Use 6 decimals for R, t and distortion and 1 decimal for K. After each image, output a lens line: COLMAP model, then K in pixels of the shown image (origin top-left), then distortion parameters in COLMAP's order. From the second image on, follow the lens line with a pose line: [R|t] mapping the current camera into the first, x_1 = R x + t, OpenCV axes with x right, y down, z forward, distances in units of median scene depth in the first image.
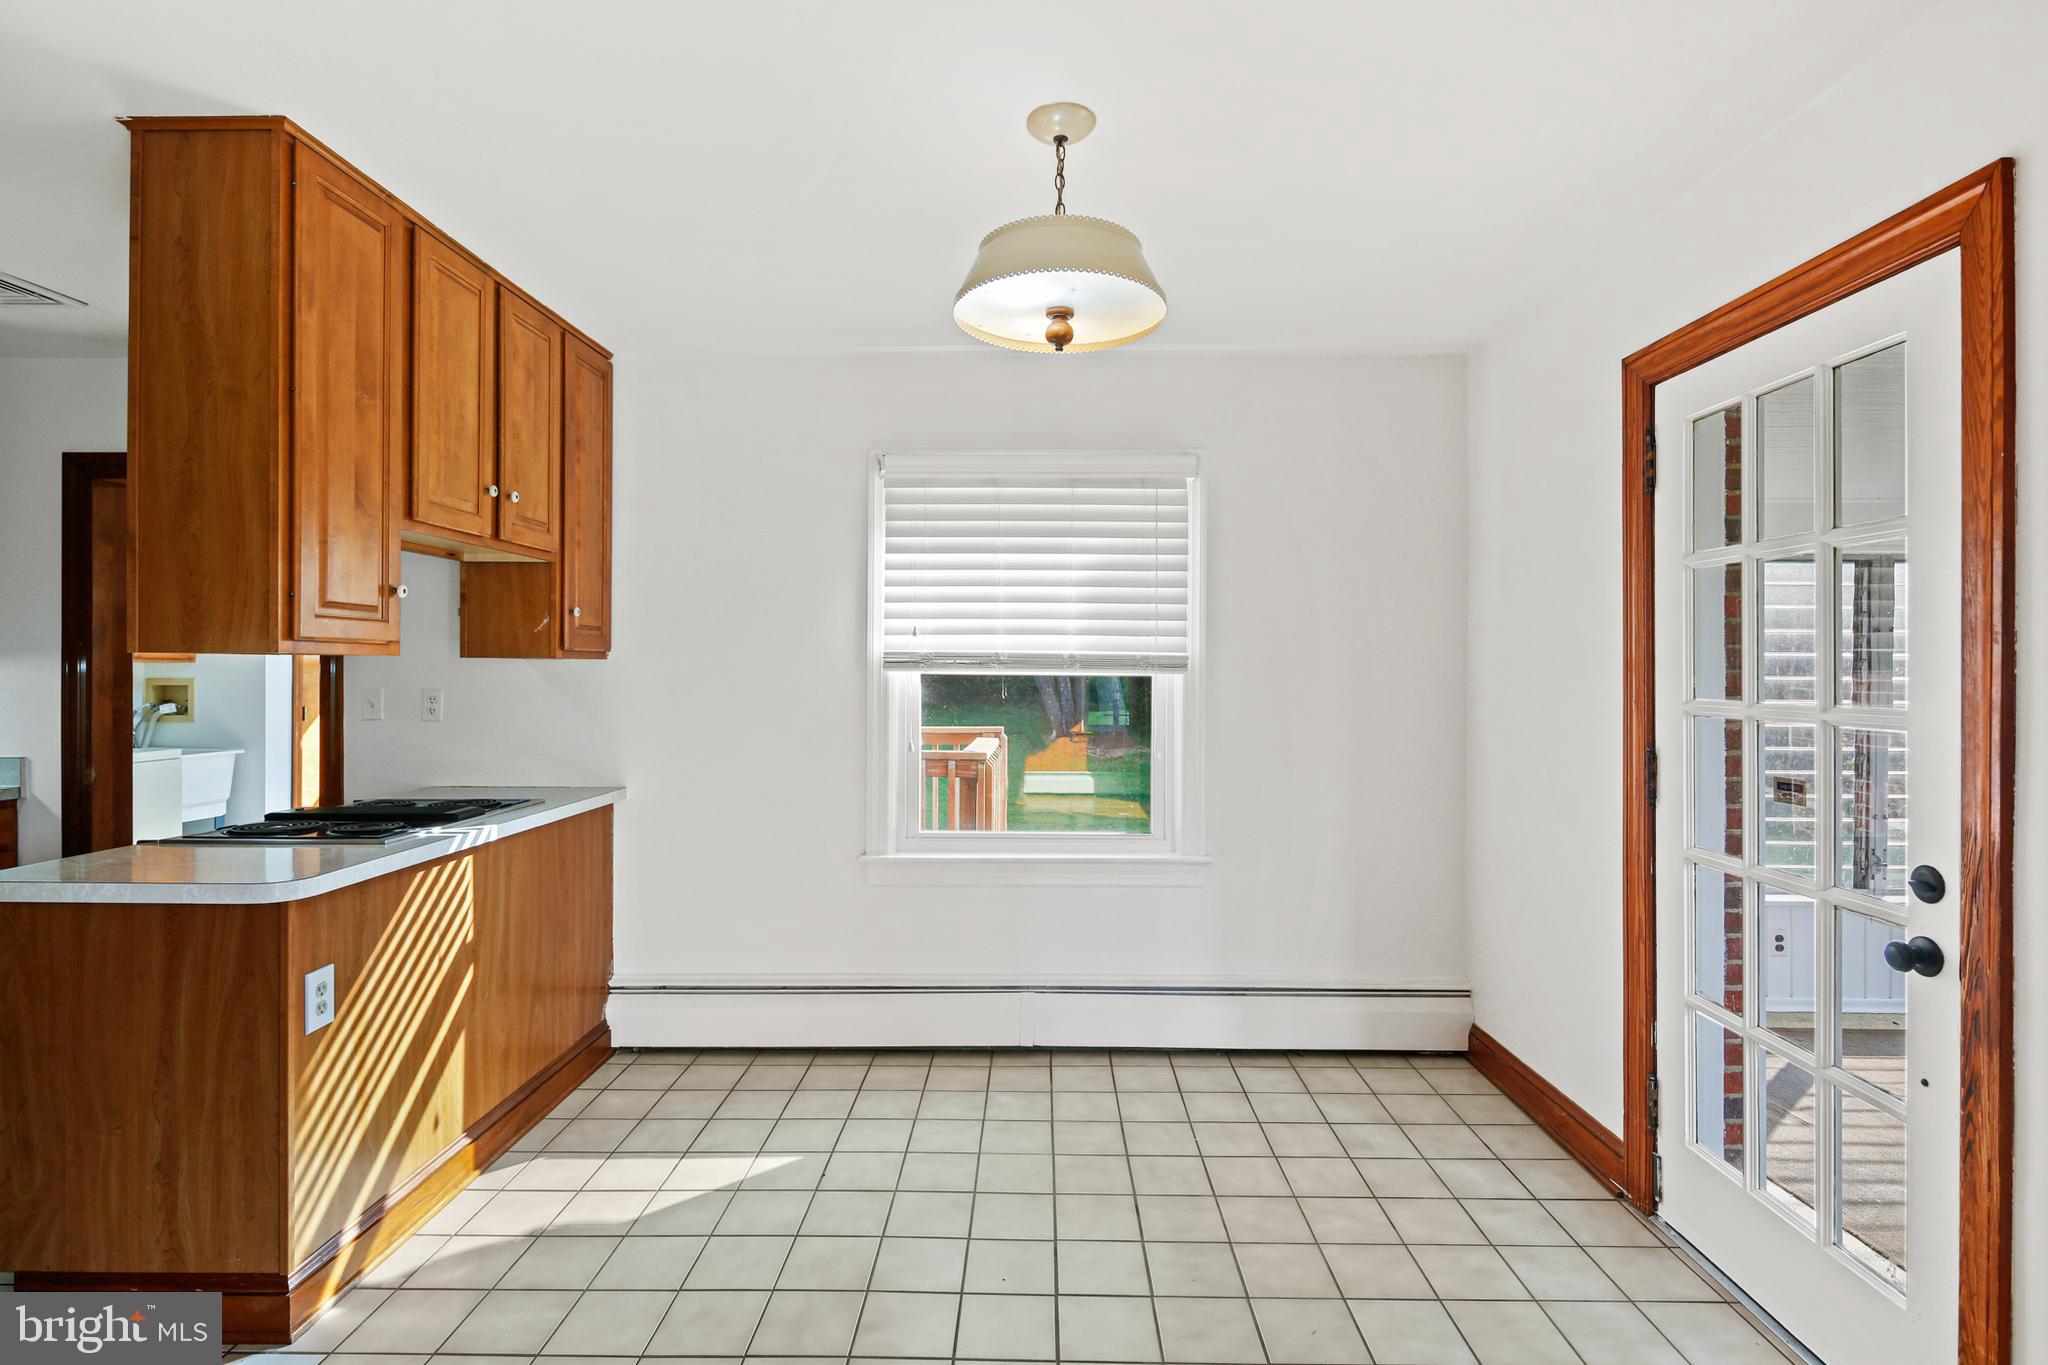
lens RADIAL K [[990.4, 0, 1031.4], [0, 990.4, 667.4], [0, 0, 1]] dist [0.002639, -0.001449]
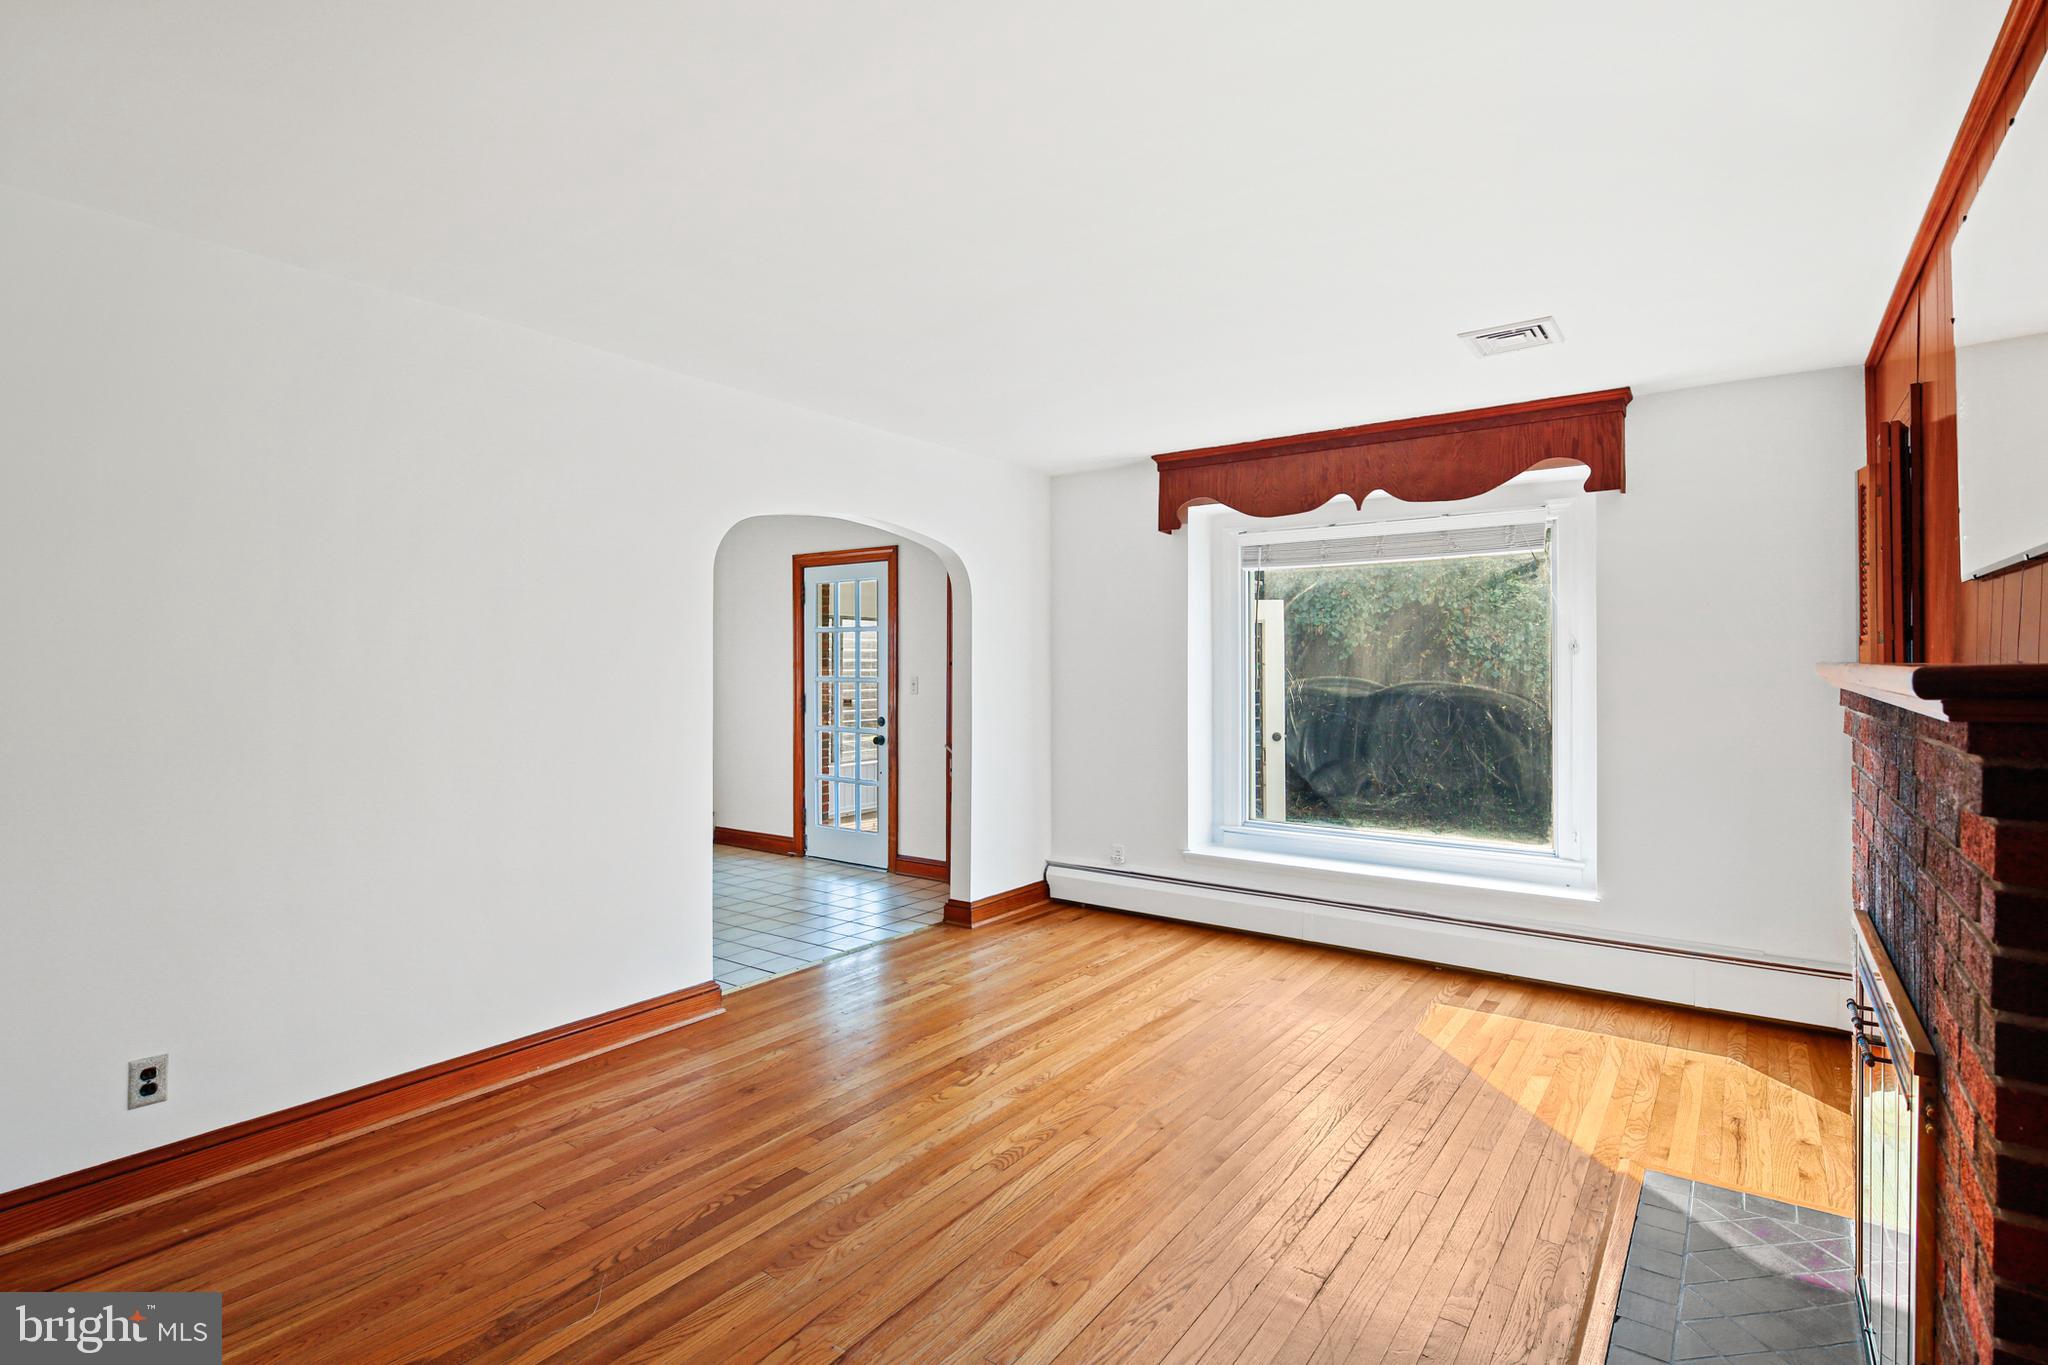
lens RADIAL K [[990.4, 0, 1031.7], [0, 990.4, 677.3], [0, 0, 1]] dist [0.002639, -0.001449]
pose [[0.577600, -0.008797, 0.816272, -1.241332], [-0.001328, 0.999930, 0.011716, -0.002234], [-0.816319, -0.007851, 0.577548, -1.112208]]
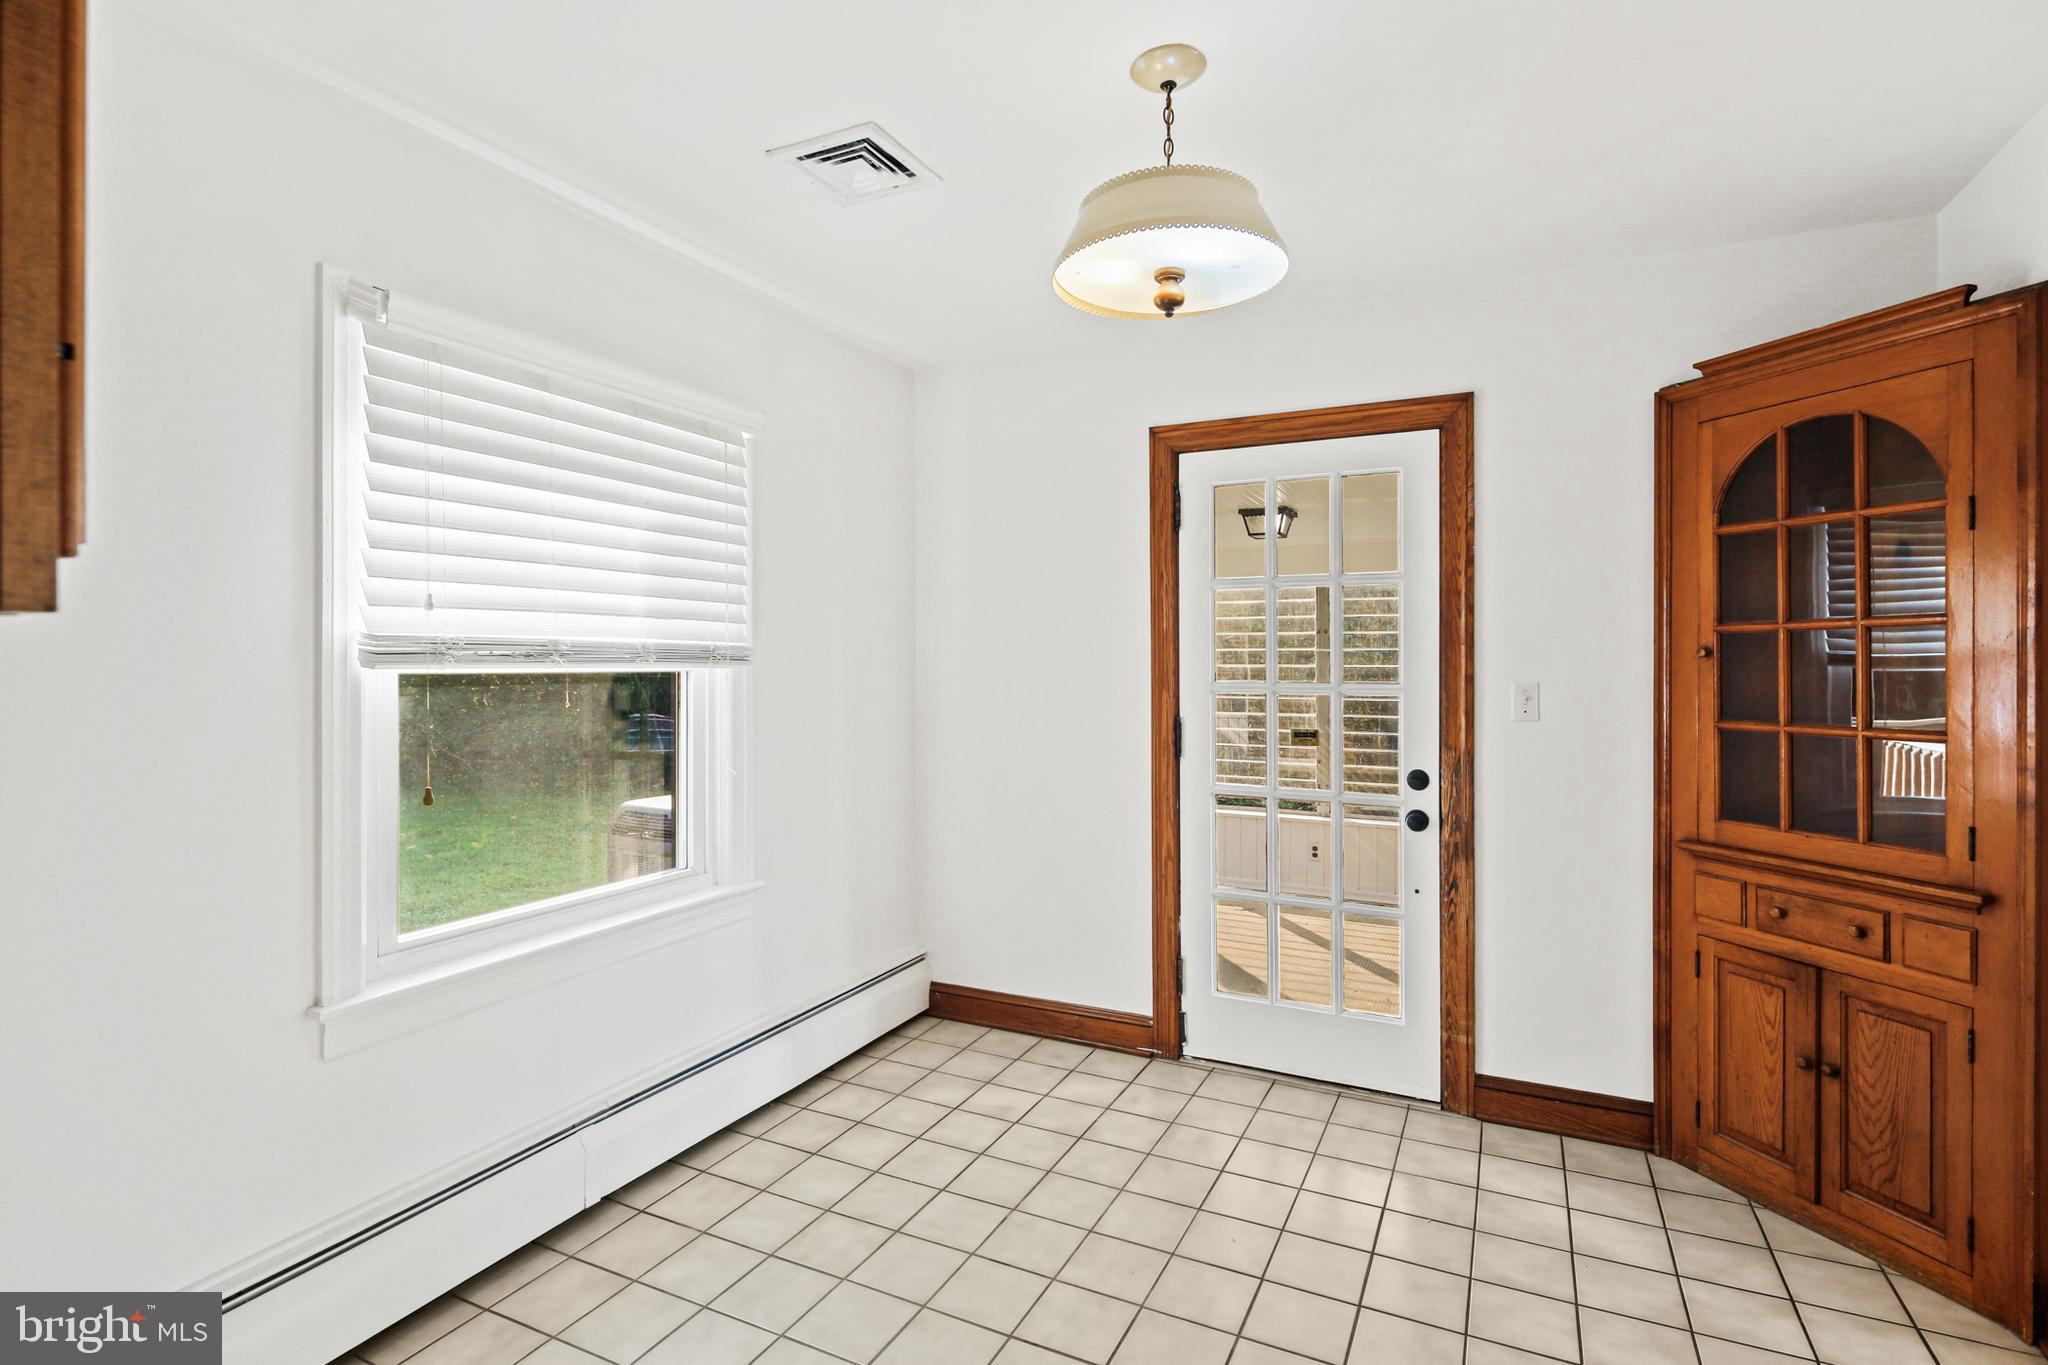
lens RADIAL K [[990.4, 0, 1033.6], [0, 990.4, 661.0], [0, 0, 1]] dist [0.002639, -0.001449]
pose [[0.436150, -0.004577, 0.899862, -0.646055], [0.001748, 0.999989, 0.004239, -0.003414], [-0.899872, -0.000276, 0.436153, 0.542634]]
